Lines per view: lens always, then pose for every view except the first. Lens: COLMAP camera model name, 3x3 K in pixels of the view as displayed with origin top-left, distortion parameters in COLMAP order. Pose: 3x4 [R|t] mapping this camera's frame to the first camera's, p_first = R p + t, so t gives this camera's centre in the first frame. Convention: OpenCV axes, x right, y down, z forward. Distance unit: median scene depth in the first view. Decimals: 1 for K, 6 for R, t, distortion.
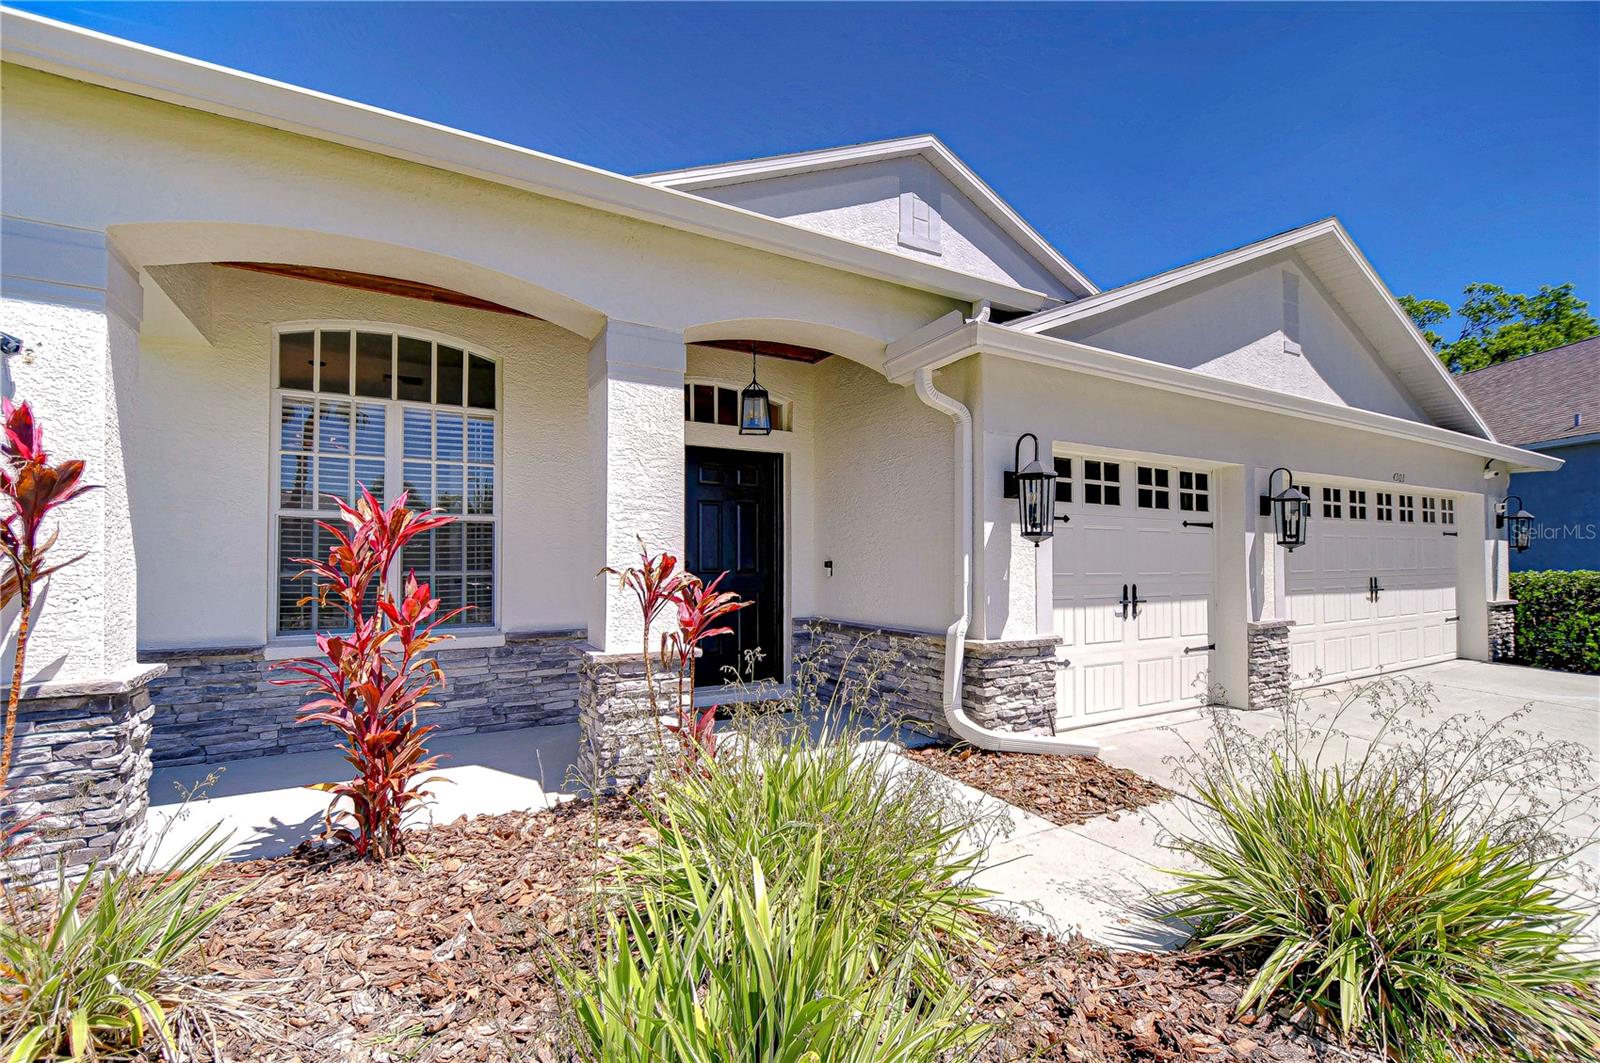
lens RADIAL K [[701.6, 0, 791.7], [0, 701.6, 550.6], [0, 0, 1]] dist [0.003706, -0.005330]
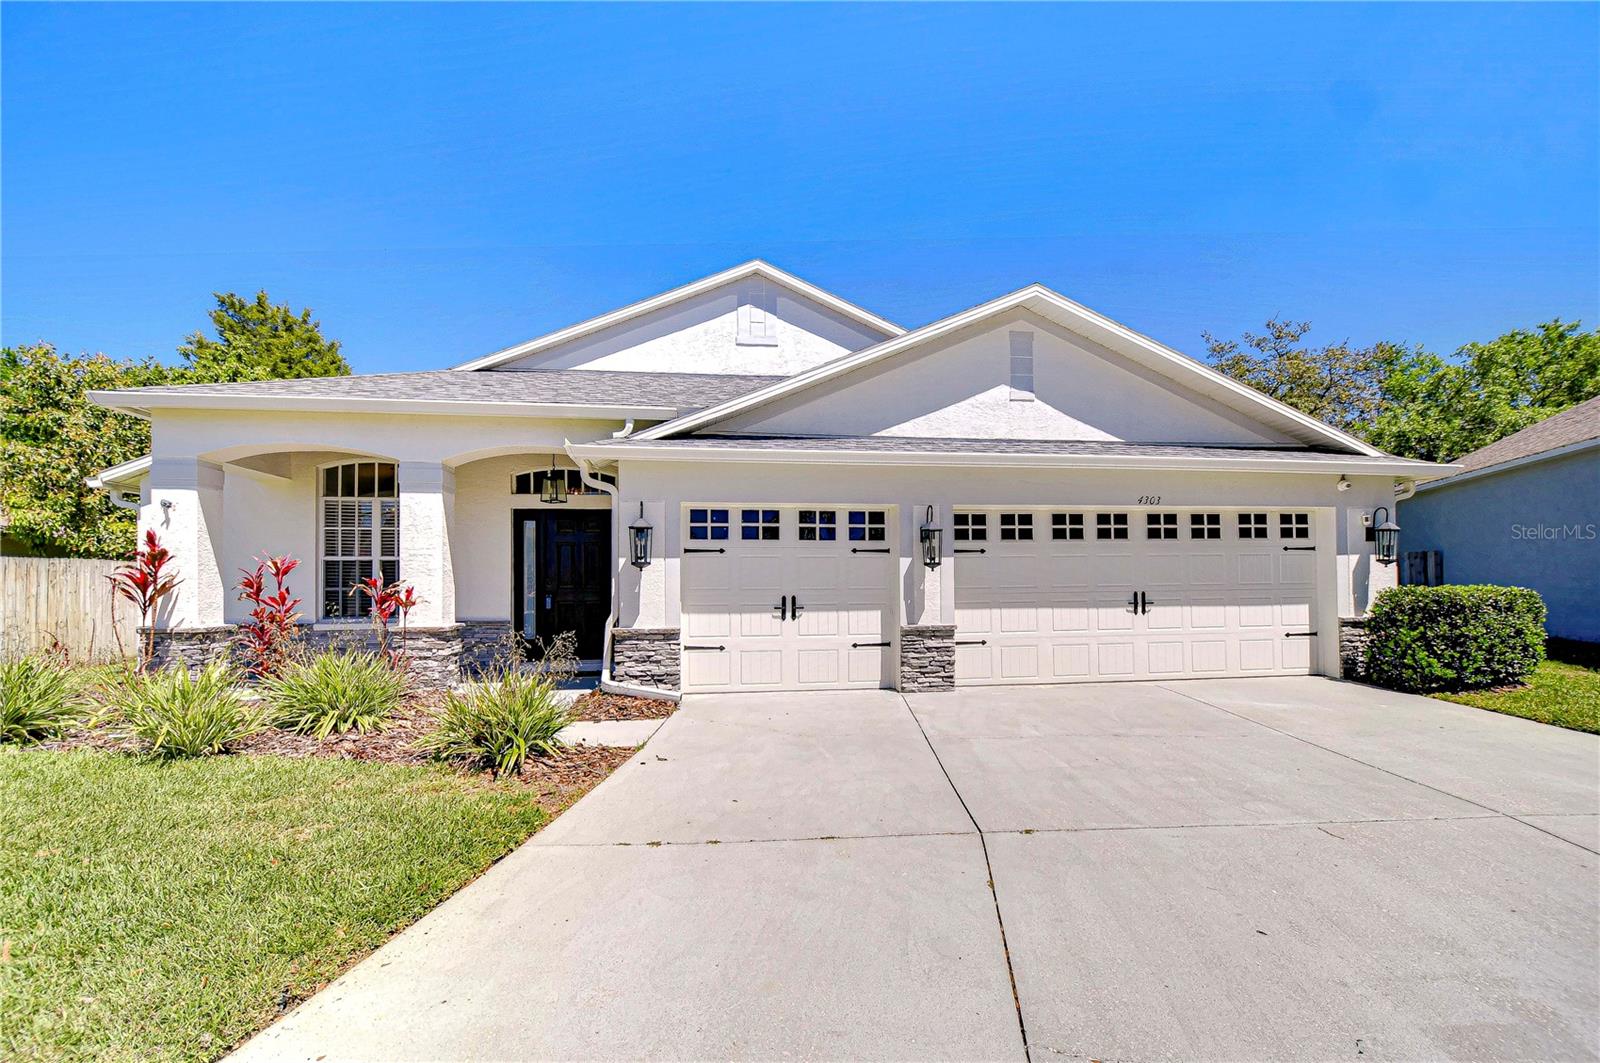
lens RADIAL K [[701.6, 0, 786.8], [0, 701.6, 578.0], [0, 0, 1]] dist [0.003706, -0.005330]
pose [[0.927537, -0.005810, -0.373686, 1.039492], [0.011720, 0.999840, 0.013545, -0.006451], [0.373547, -0.016943, 0.927456, -0.315878]]
